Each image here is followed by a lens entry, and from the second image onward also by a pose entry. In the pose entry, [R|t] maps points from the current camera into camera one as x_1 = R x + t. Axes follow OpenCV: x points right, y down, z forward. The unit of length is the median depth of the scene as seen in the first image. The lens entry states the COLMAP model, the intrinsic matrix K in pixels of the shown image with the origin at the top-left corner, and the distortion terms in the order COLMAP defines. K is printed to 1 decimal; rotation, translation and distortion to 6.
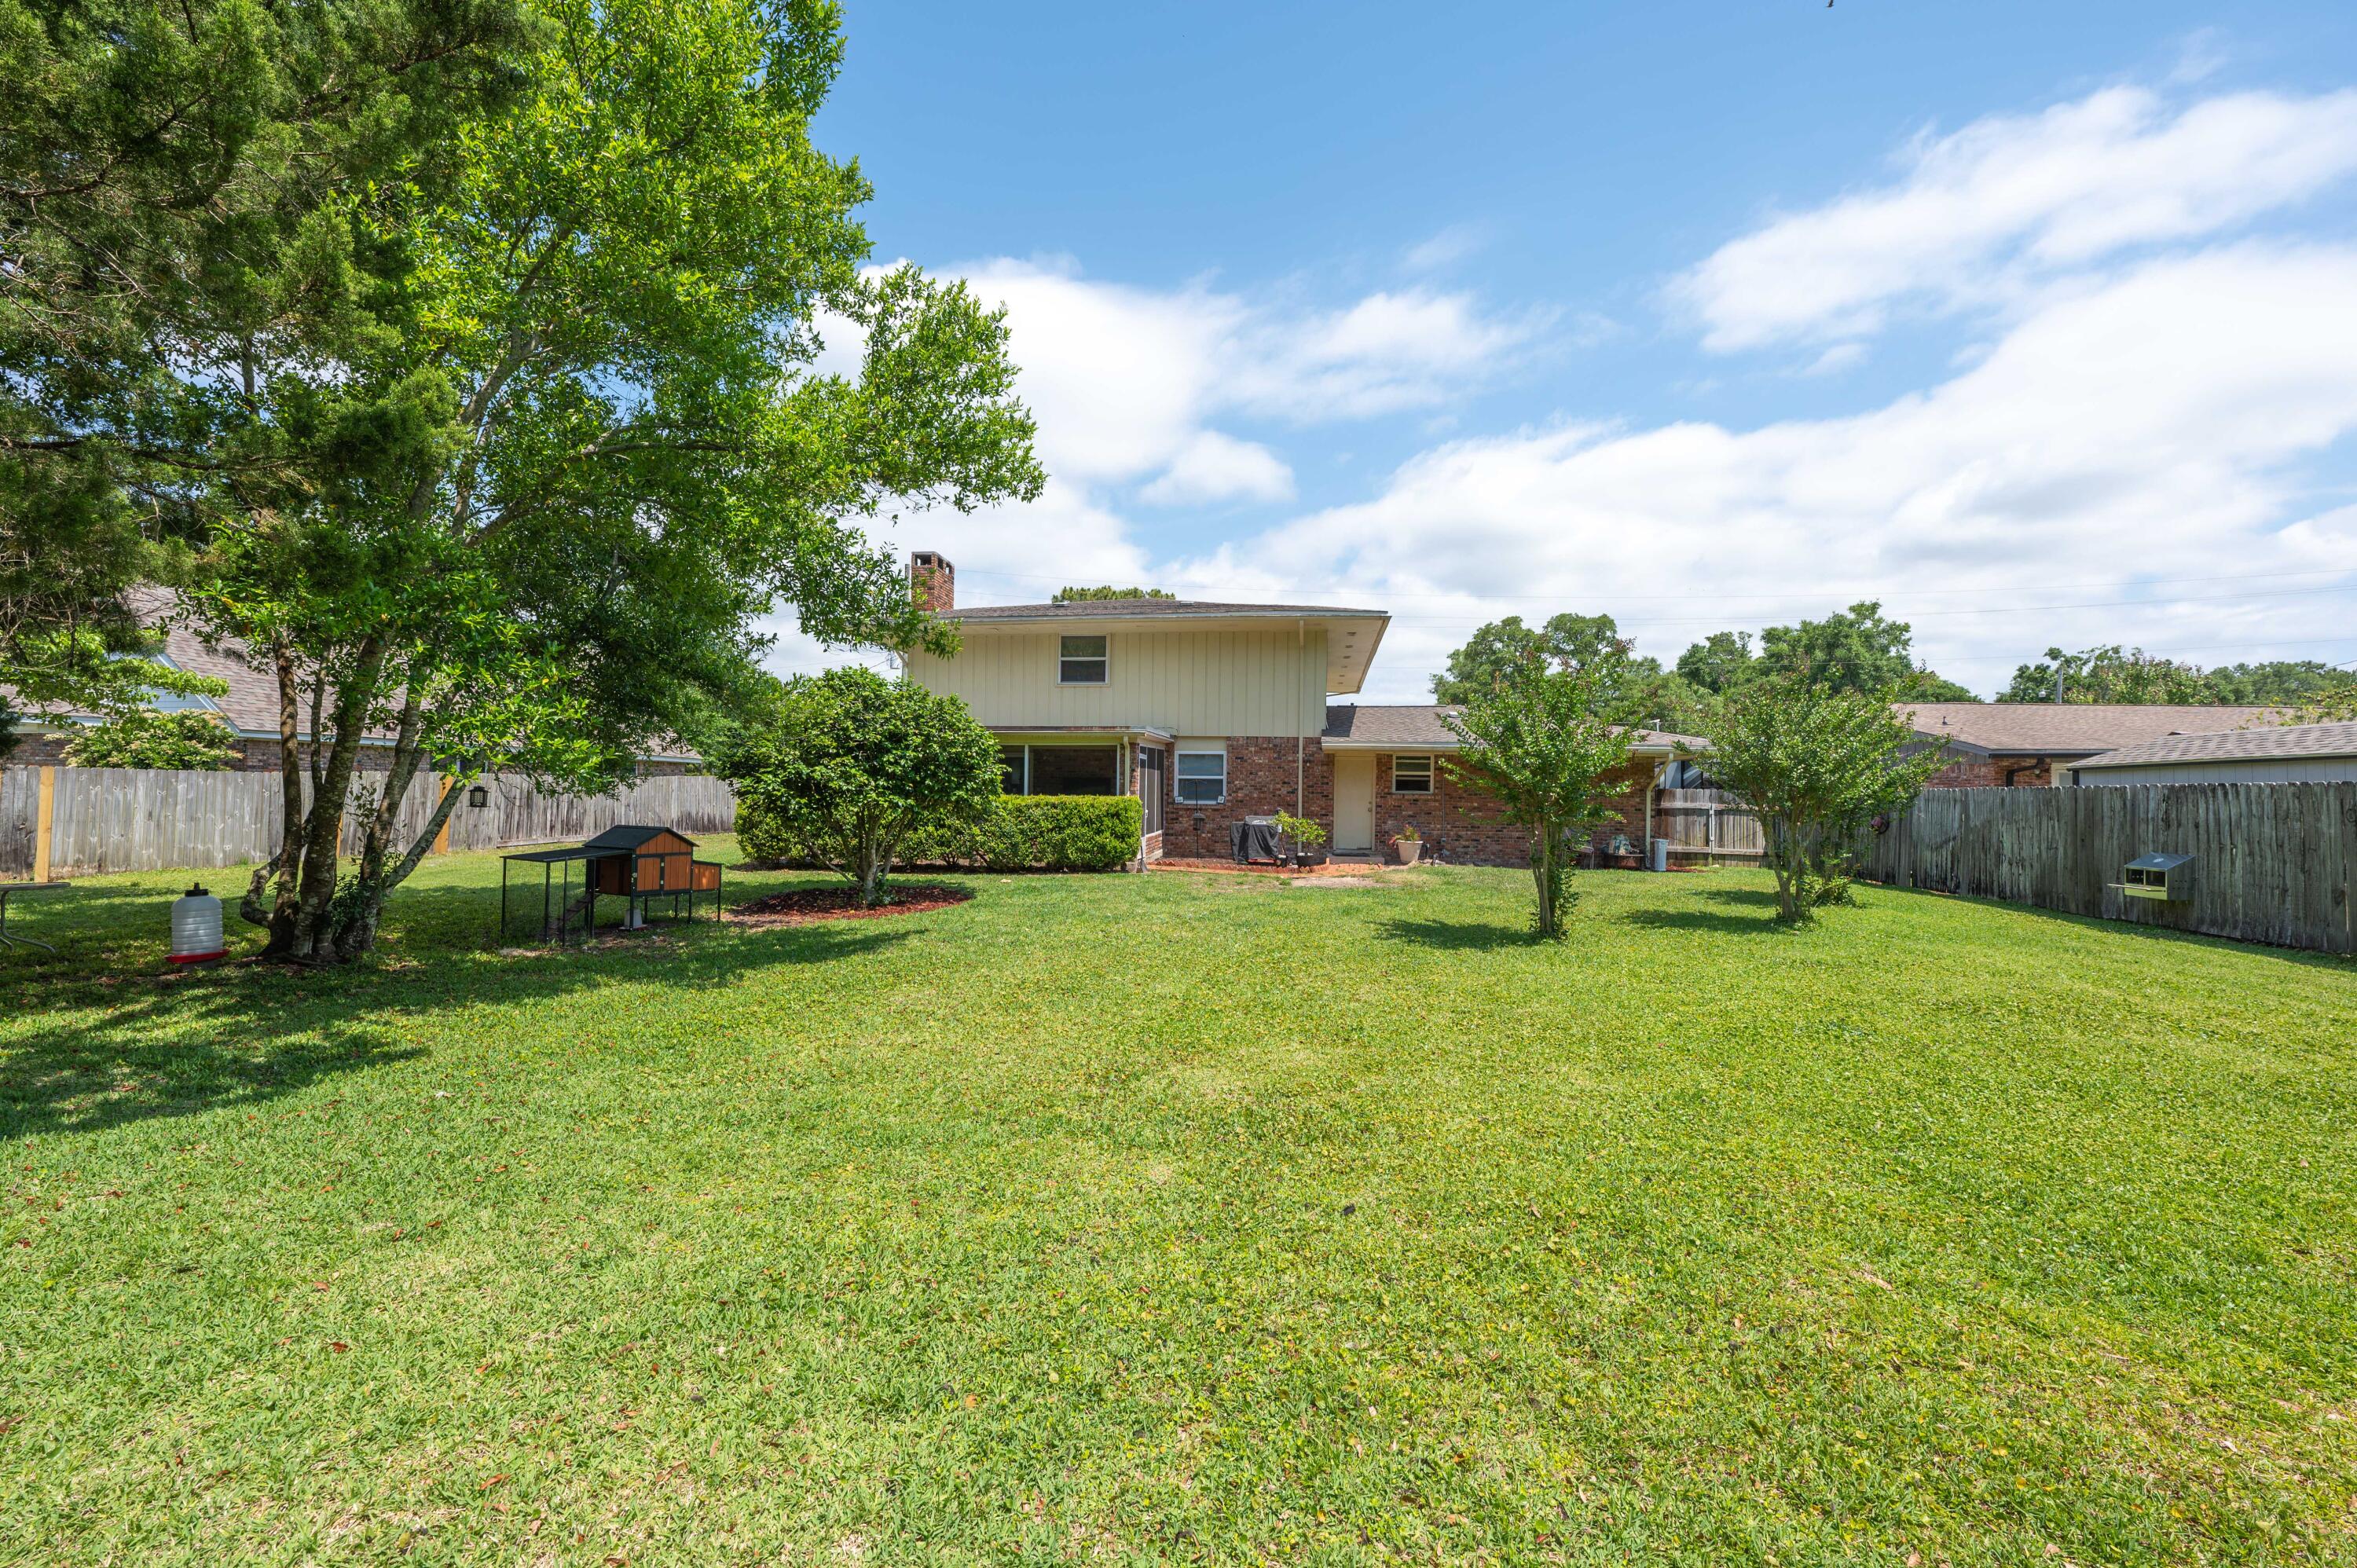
lens RADIAL K [[945.9, 0, 1173.2], [0, 945.9, 806.1], [0, 0, 1]] dist [-0.001548, -0.000013]
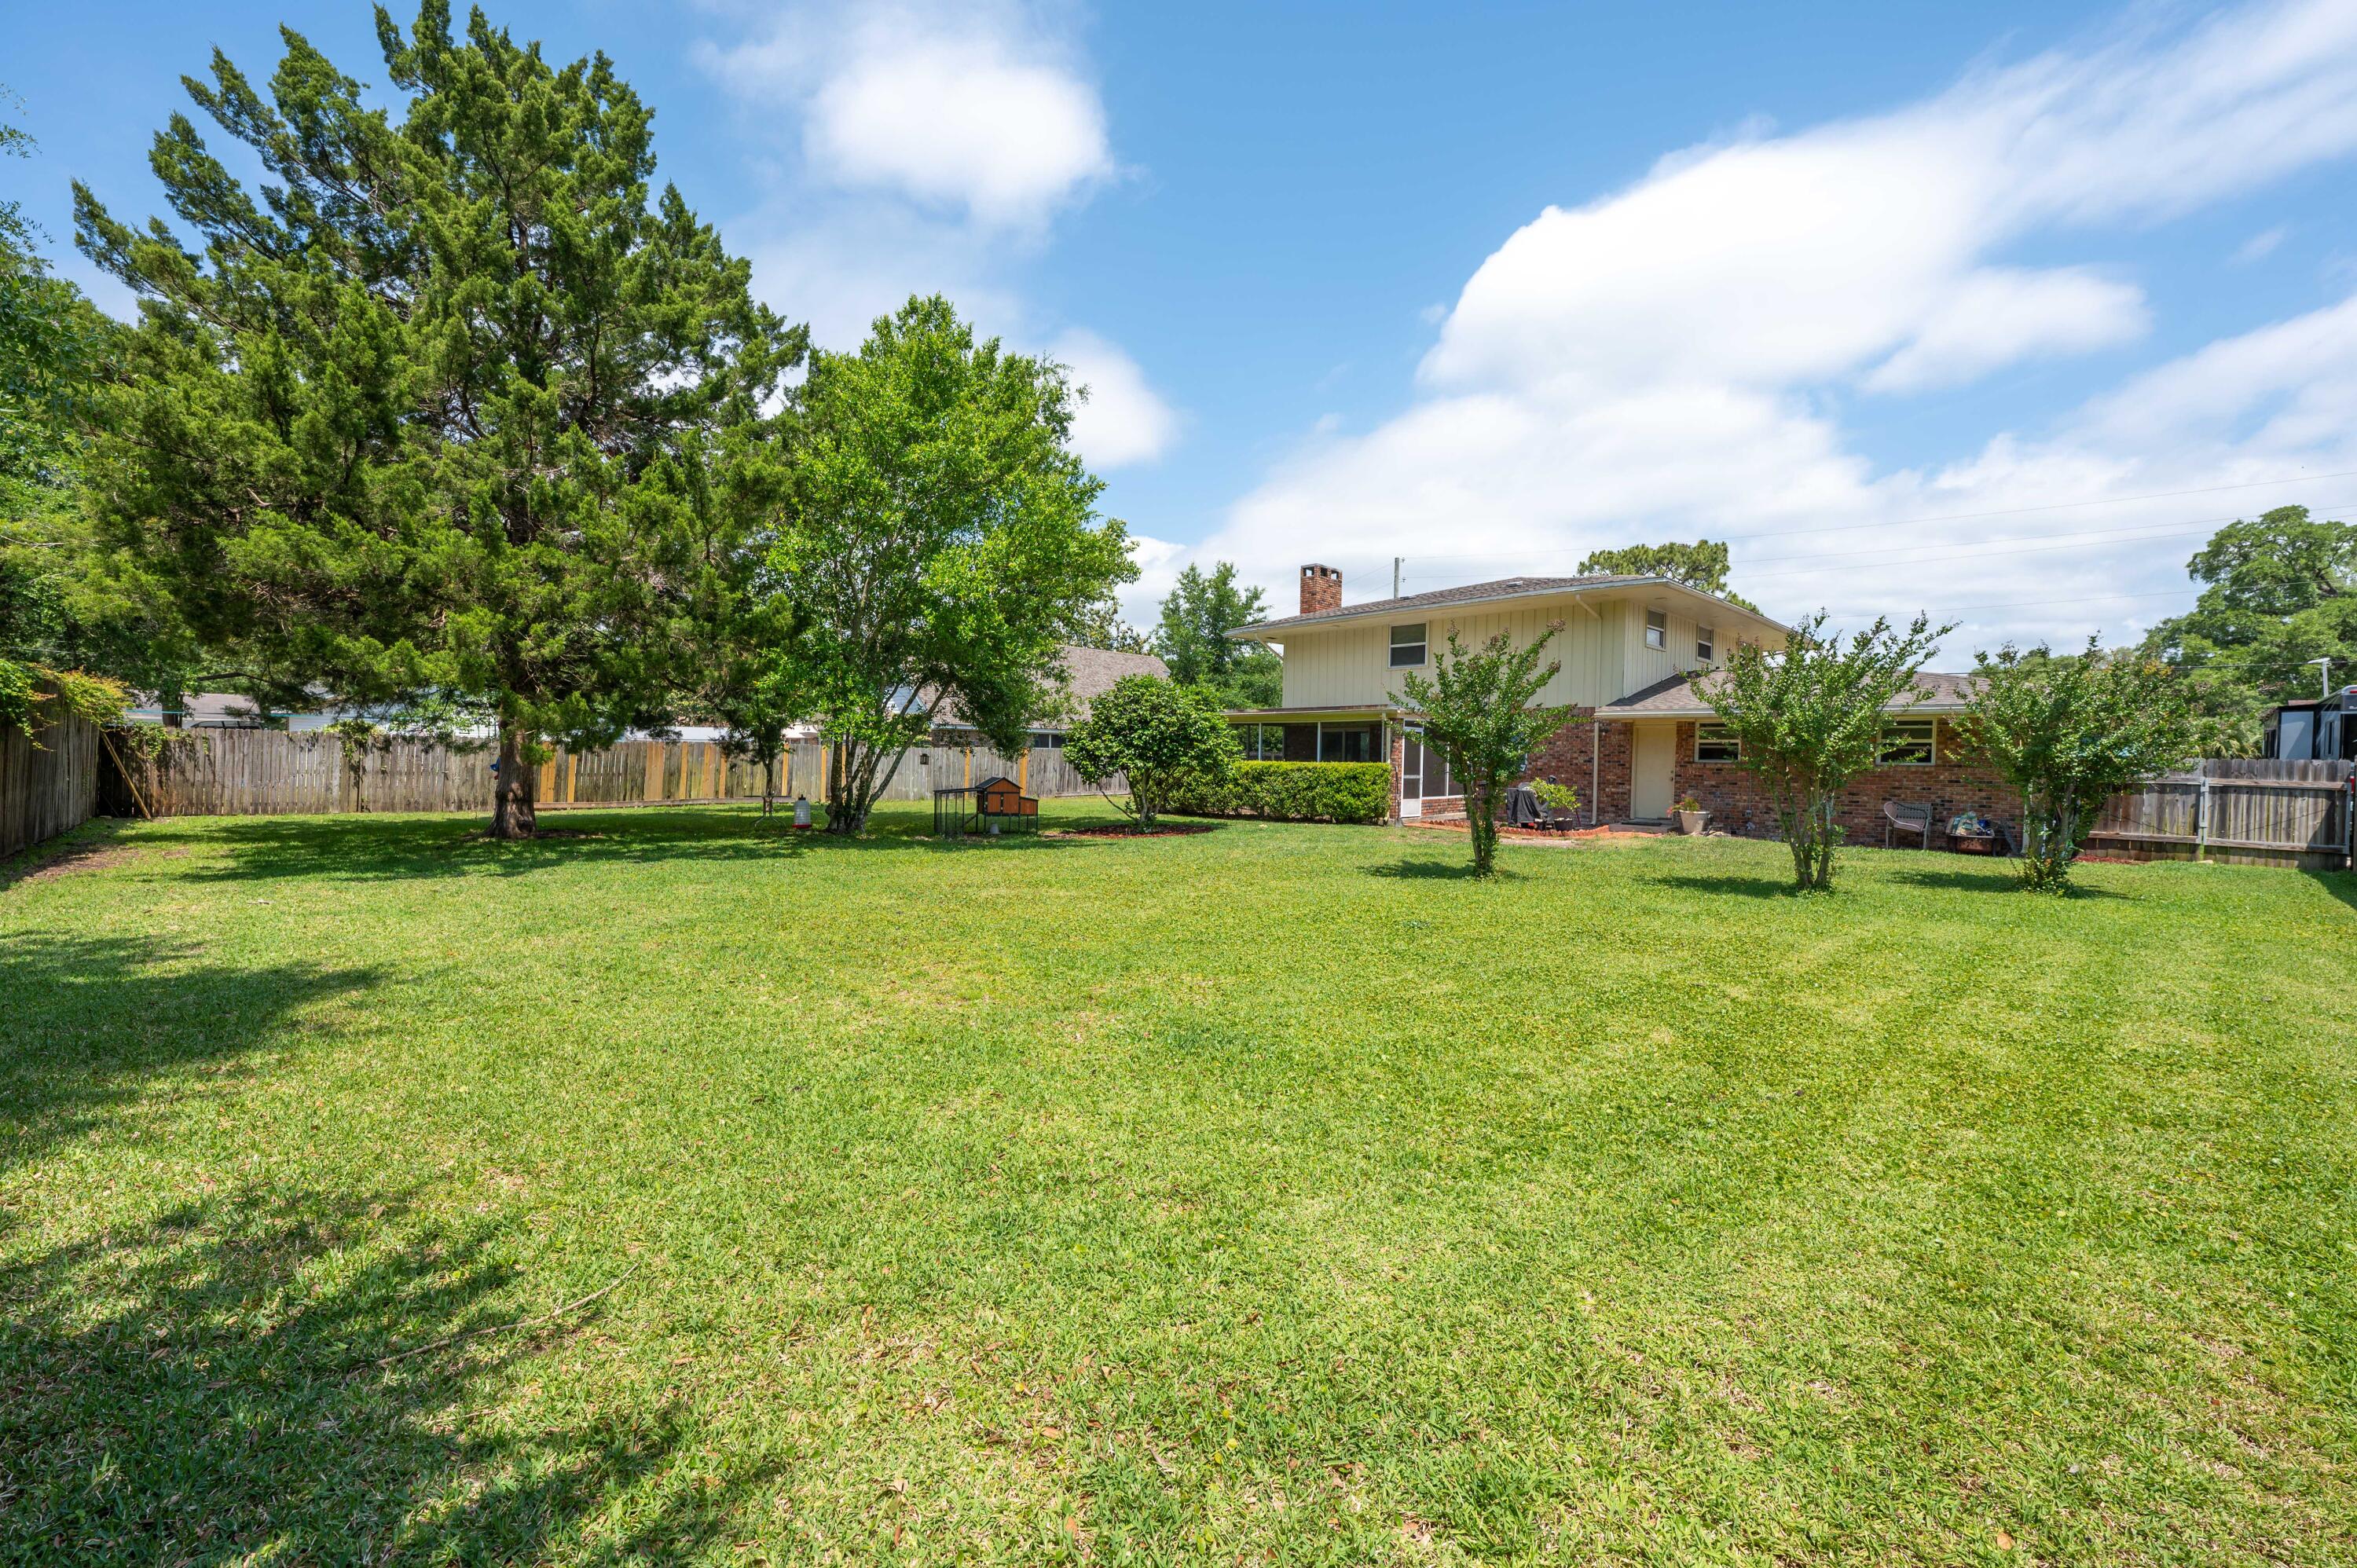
lens RADIAL K [[945.9, 0, 1167.6], [0, 945.9, 780.9], [0, 0, 1]] dist [-0.001548, -0.000013]
pose [[0.788609, 0.015161, -0.614708, 0.400932], [-0.014108, 0.999879, 0.006561, 0.006823], [0.614733, 0.003499, 0.788728, -0.090326]]
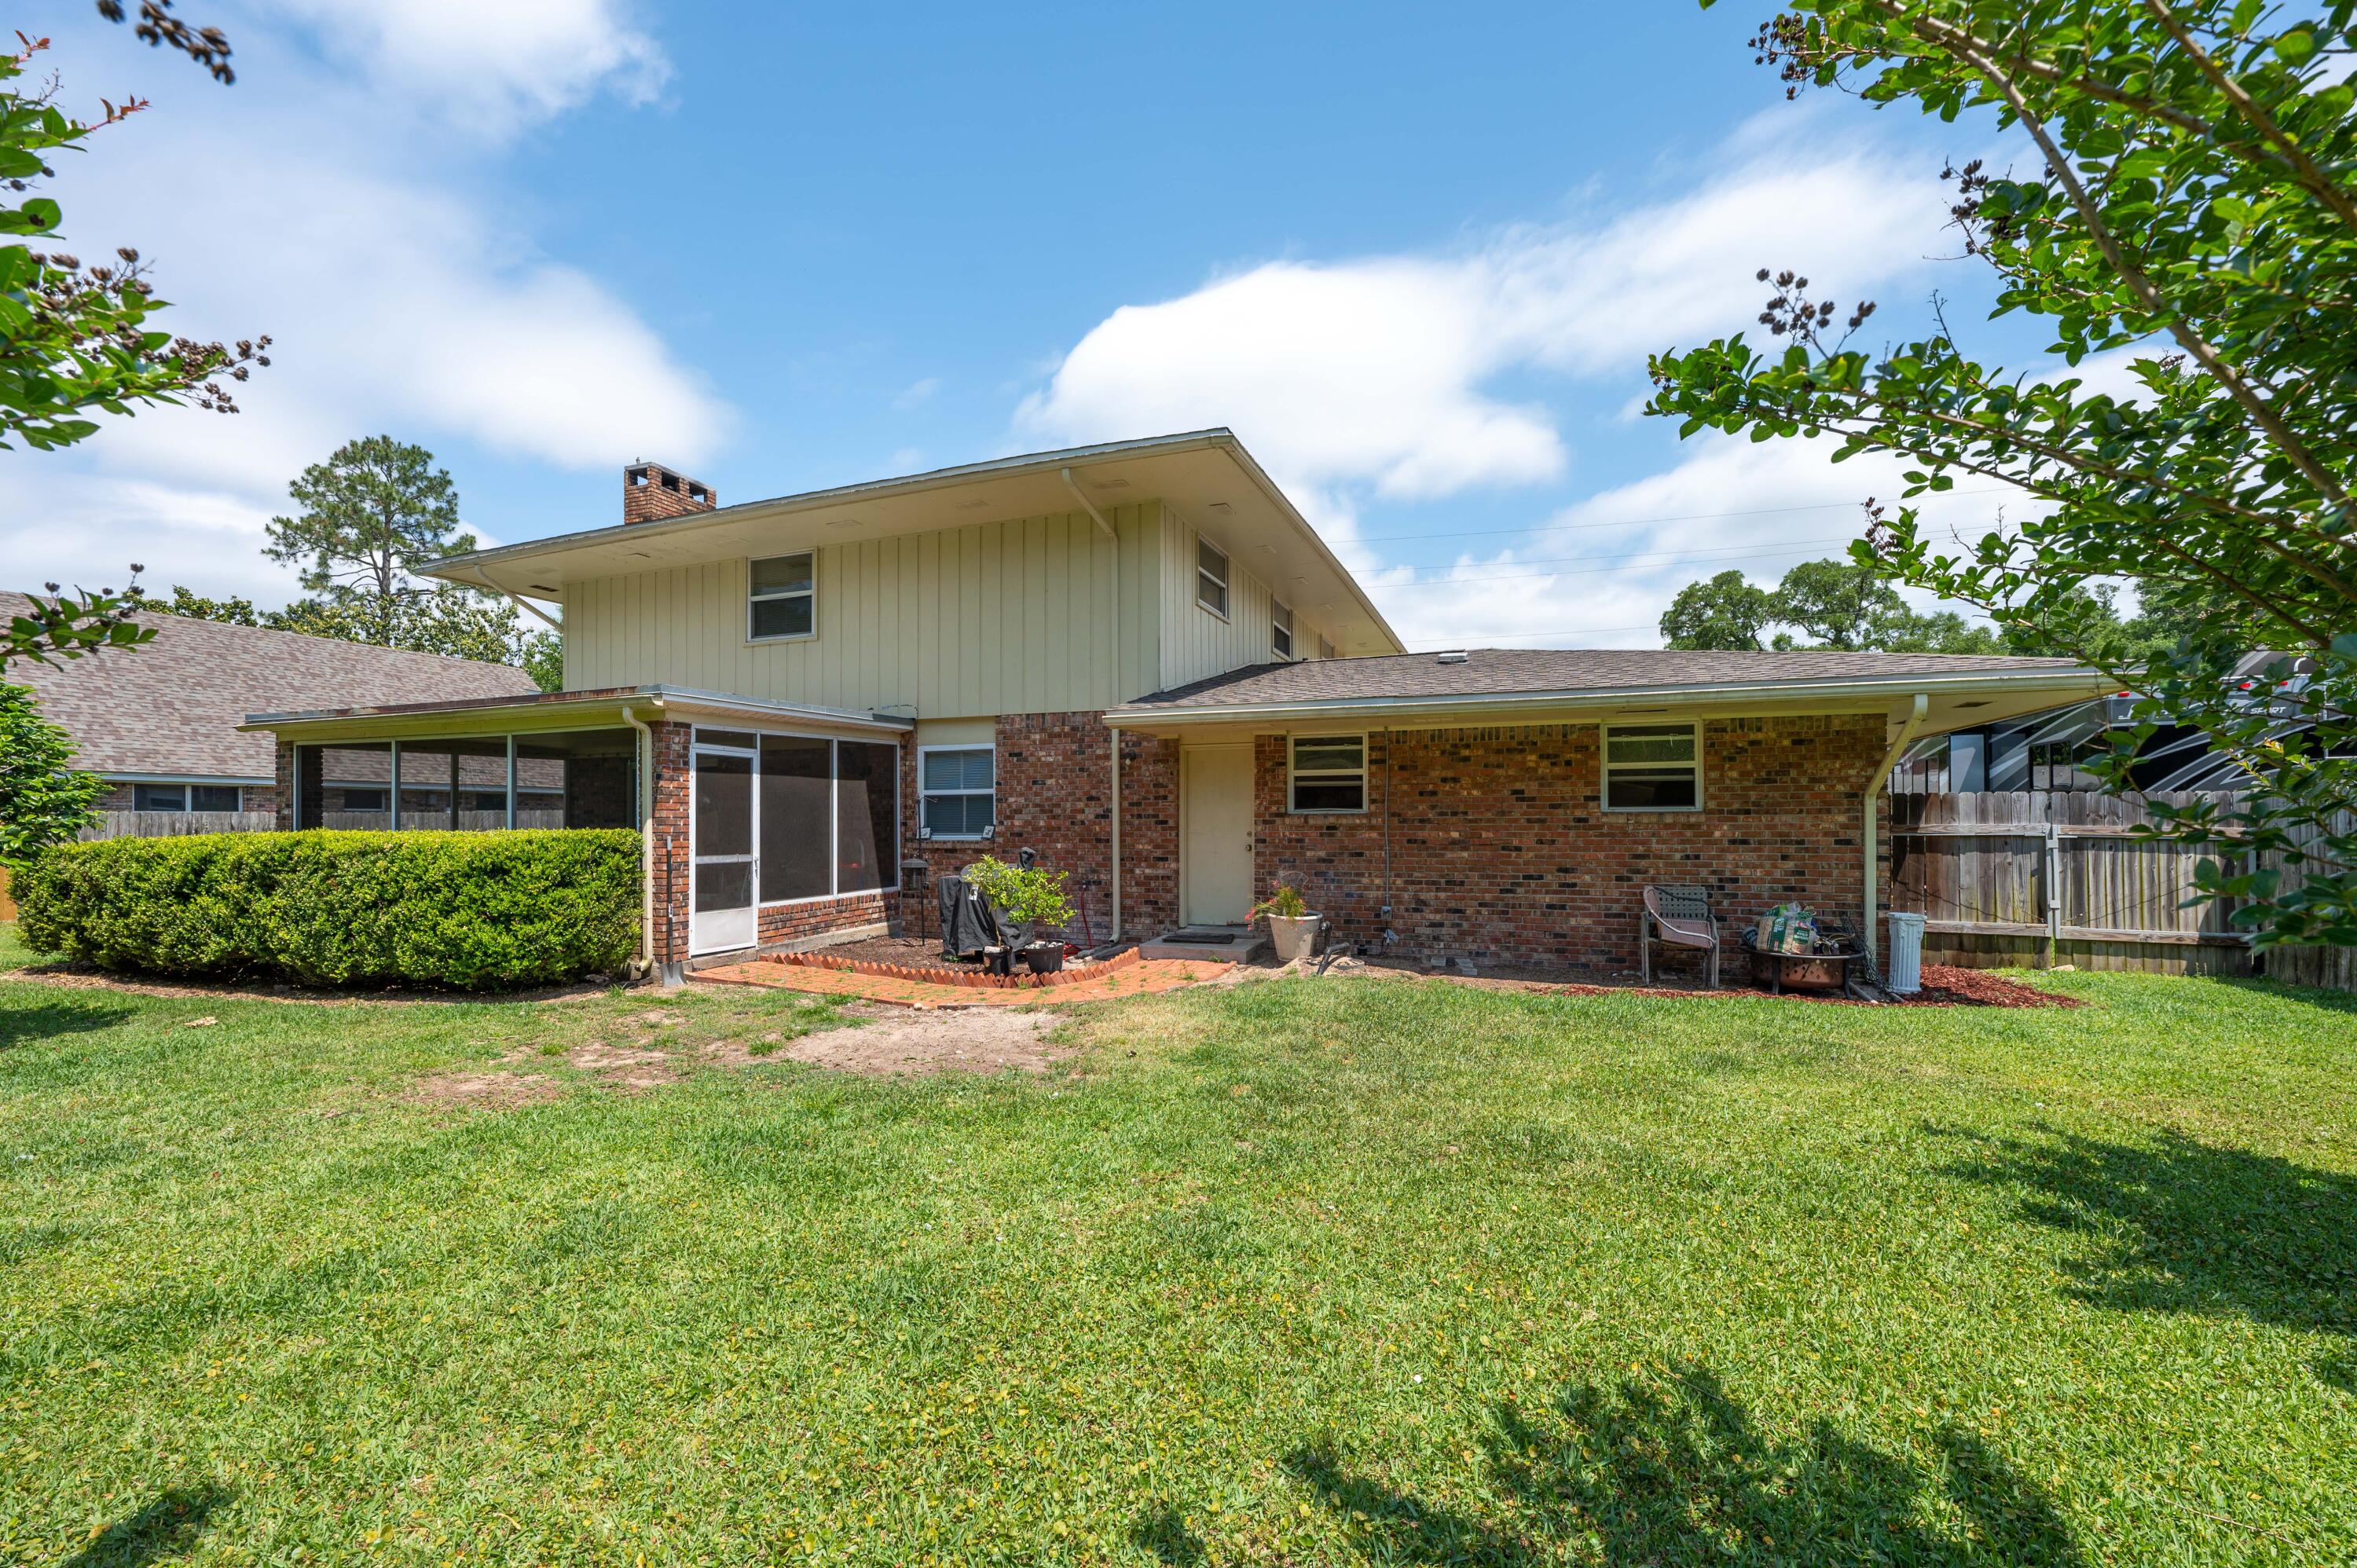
lens RADIAL K [[945.9, 0, 1187.8], [0, 945.9, 828.9], [0, 0, 1]] dist [-0.001548, -0.000013]
pose [[0.974147, -0.015685, -0.225372, 0.291691], [0.013718, 0.999853, -0.010294, -0.001574], [0.225500, 0.006937, 0.974218, 0.506843]]
